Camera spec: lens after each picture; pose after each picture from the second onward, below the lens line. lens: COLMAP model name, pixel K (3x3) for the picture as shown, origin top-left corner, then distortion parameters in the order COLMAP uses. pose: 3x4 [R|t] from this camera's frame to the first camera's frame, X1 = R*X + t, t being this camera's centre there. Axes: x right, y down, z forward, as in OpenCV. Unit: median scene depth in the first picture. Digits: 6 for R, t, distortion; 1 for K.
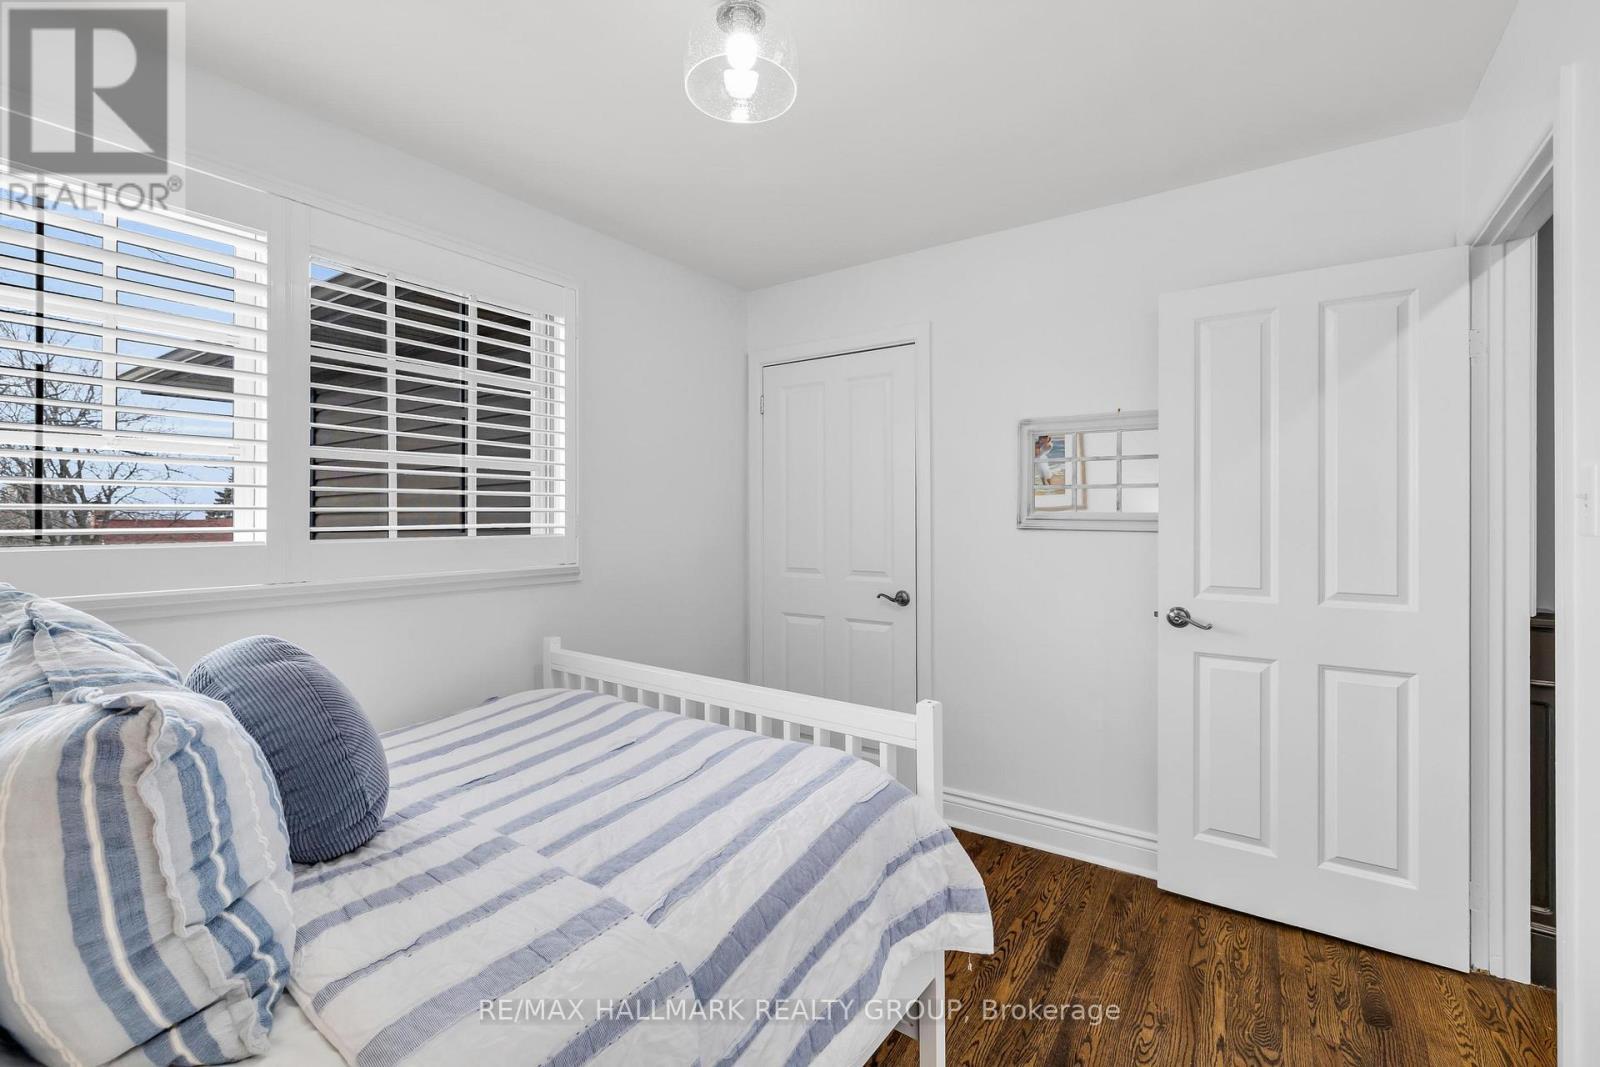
lens RADIAL K [[630.3, 0, 795.3], [0, 630.3, 506.7], [0, 0, 1]] dist [-0.020262, -0.000066]
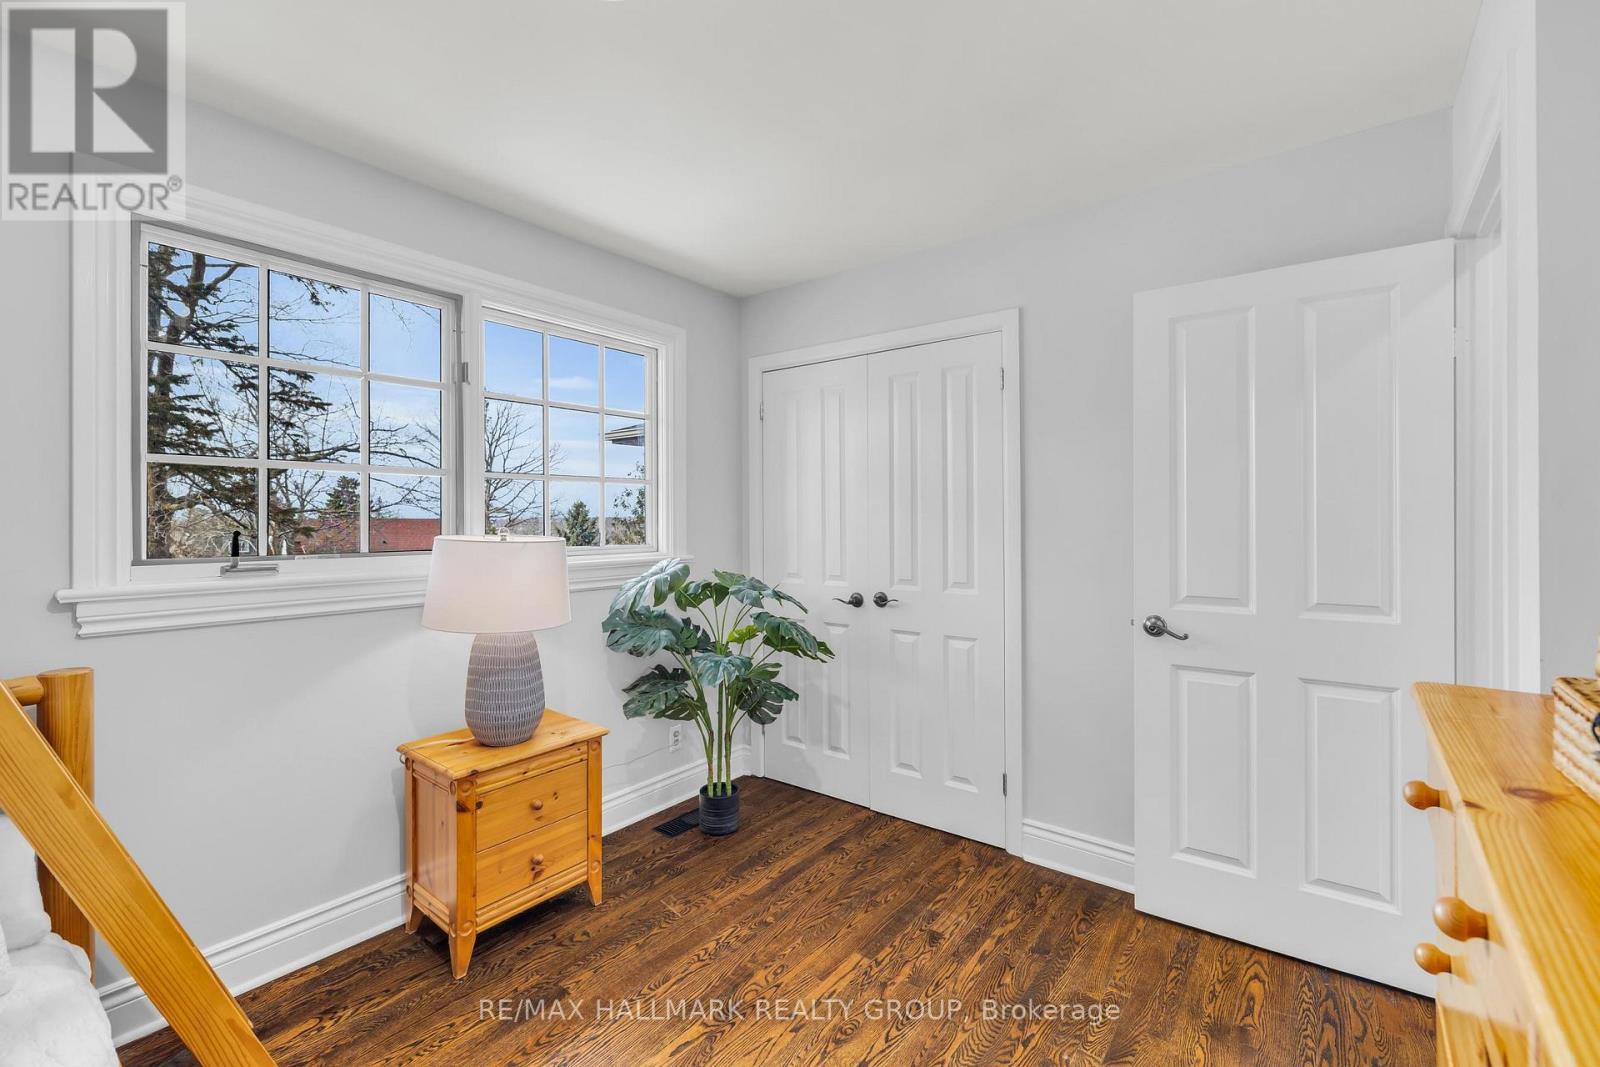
lens RADIAL K [[681.2, 0, 803.7], [0, 681.2, 522.1], [0, 0, 1]] dist [-0.000245, -0.000033]
pose [[0.994169, 0.005712, -0.107681, 0.183813], [-0.003881, 0.999844, 0.017203, -0.001795], [0.107762, -0.016684, 0.994037, -0.112830]]
